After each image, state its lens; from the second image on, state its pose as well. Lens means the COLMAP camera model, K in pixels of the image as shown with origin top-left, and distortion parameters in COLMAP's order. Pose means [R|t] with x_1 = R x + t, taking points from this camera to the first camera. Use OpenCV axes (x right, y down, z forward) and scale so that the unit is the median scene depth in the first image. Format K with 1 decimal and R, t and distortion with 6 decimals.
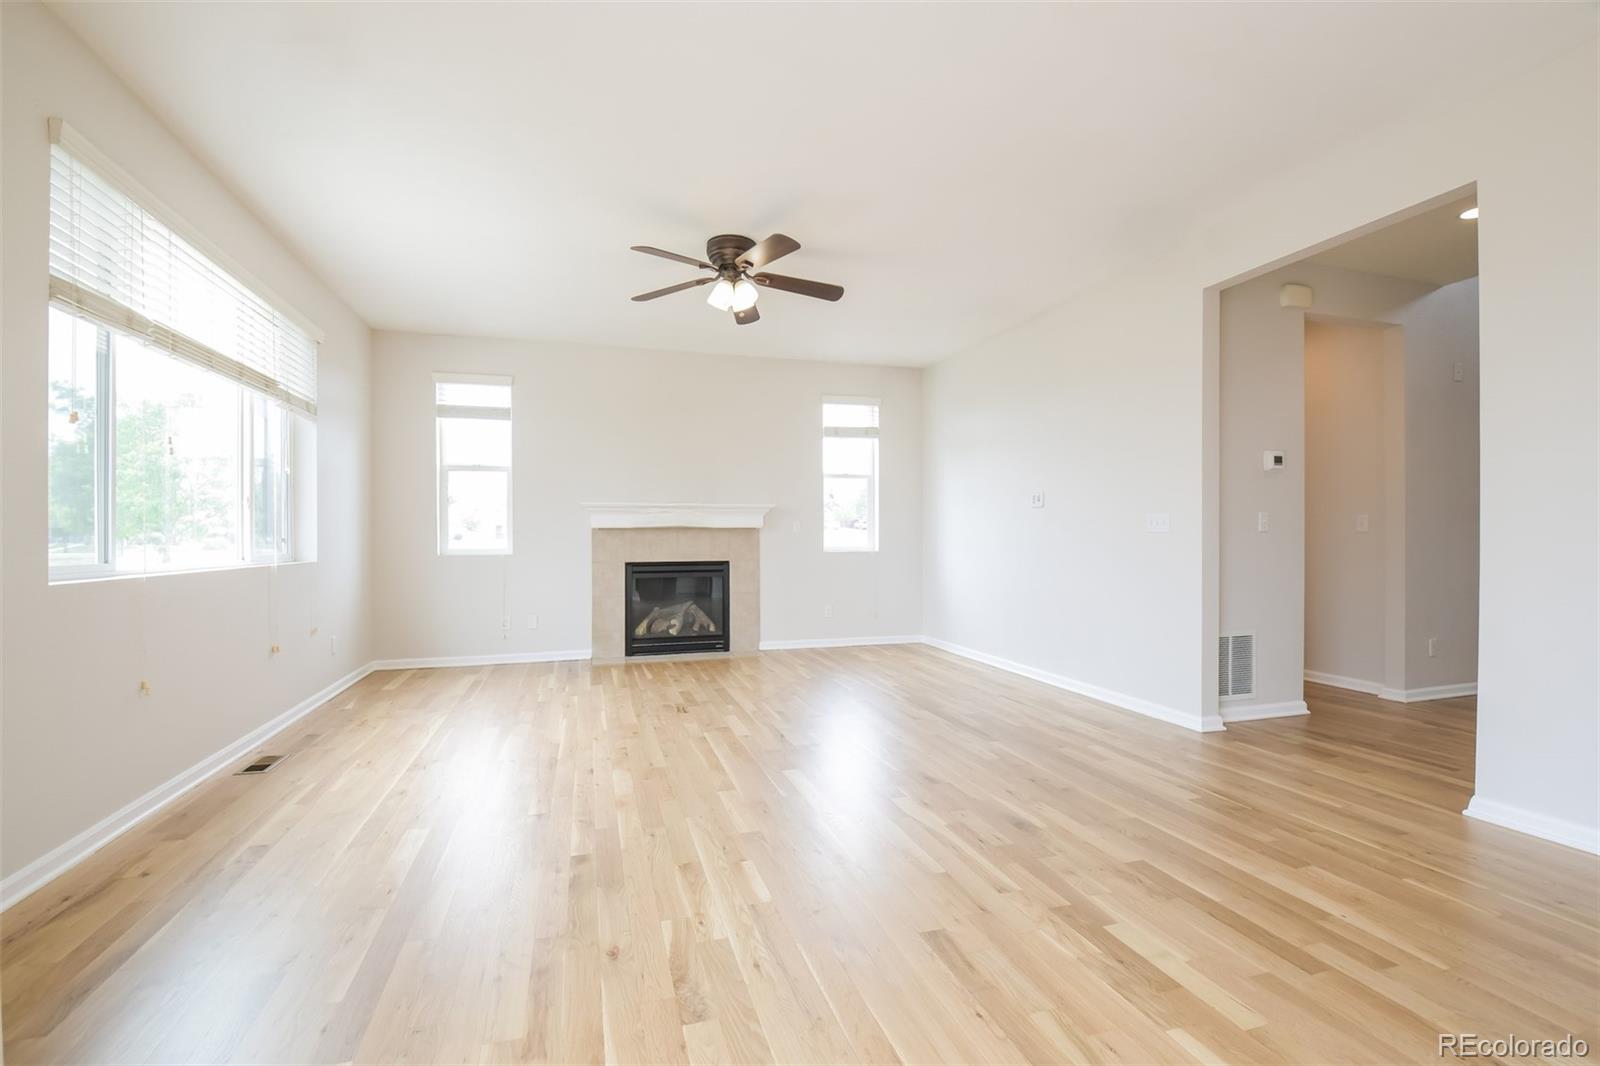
lens RADIAL K [[699.7, 0, 791.8], [0, 699.7, 536.9], [0, 0, 1]] dist [0.018657, -0.030828]
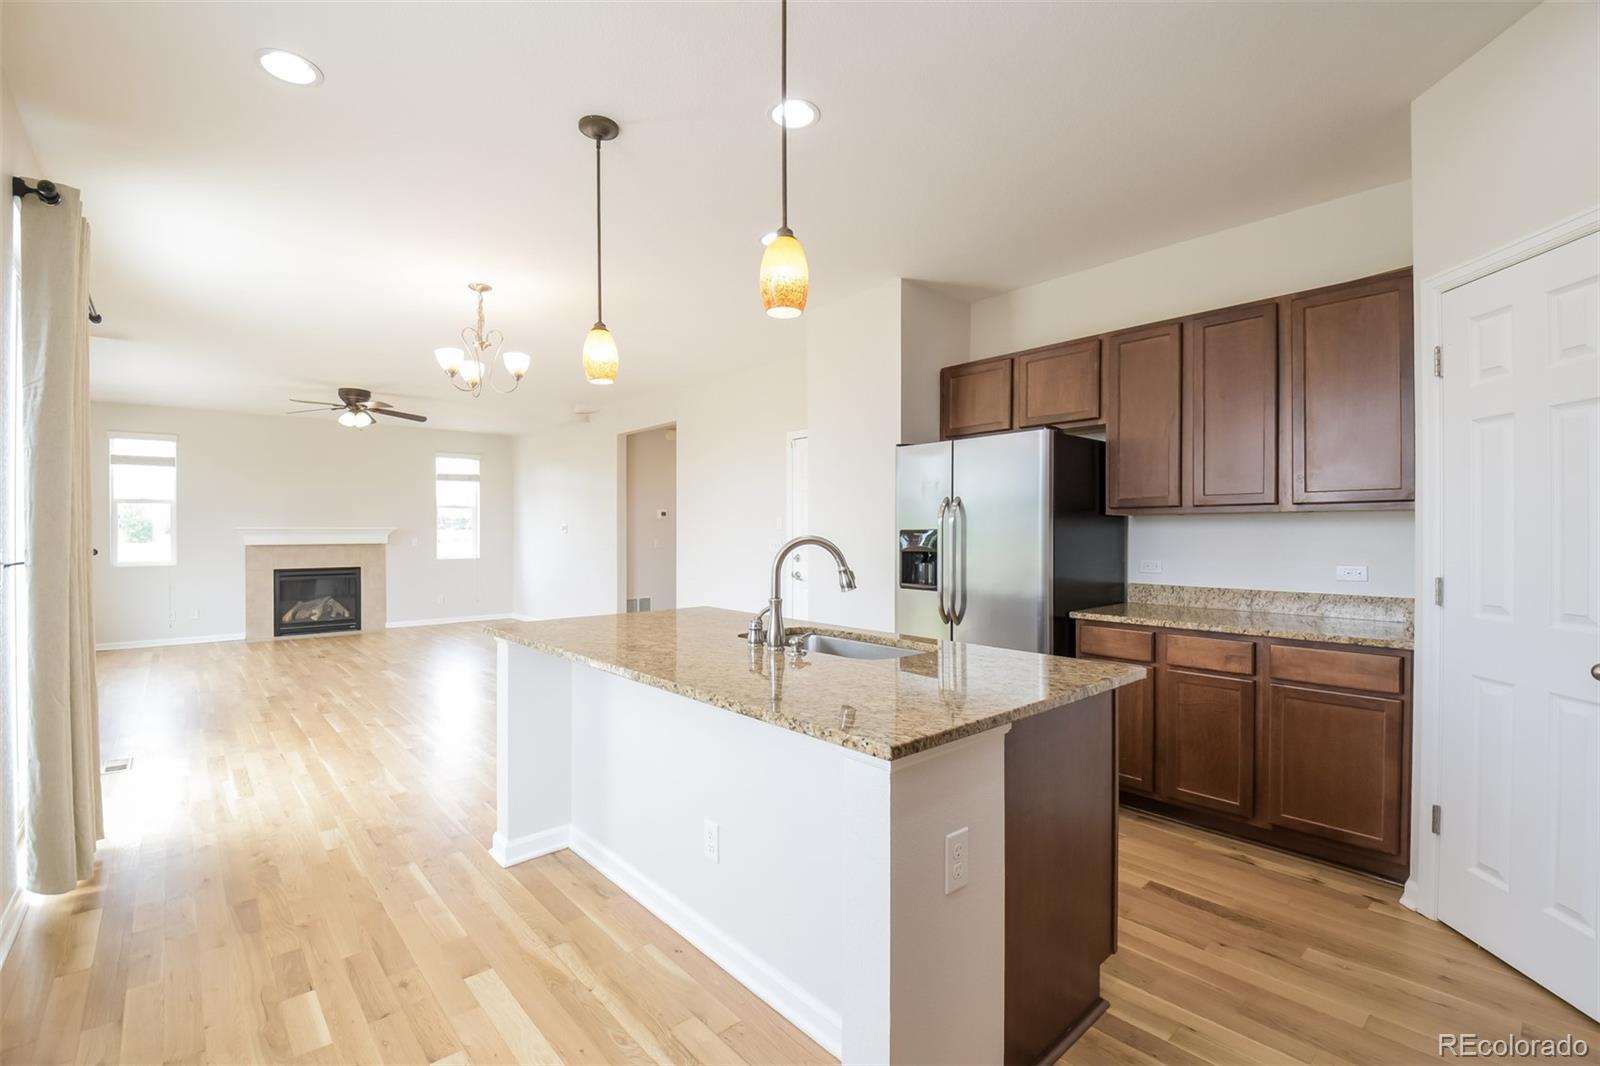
lens RADIAL K [[699.7, 0, 791.8], [0, 699.7, 536.9], [0, 0, 1]] dist [0.018657, -0.030828]
pose [[0.906692, -0.001148, 0.421791, 0.107877], [0.000501, 0.999999, 0.001645, -0.029688], [-0.421792, -0.001280, 0.906692, -0.689780]]
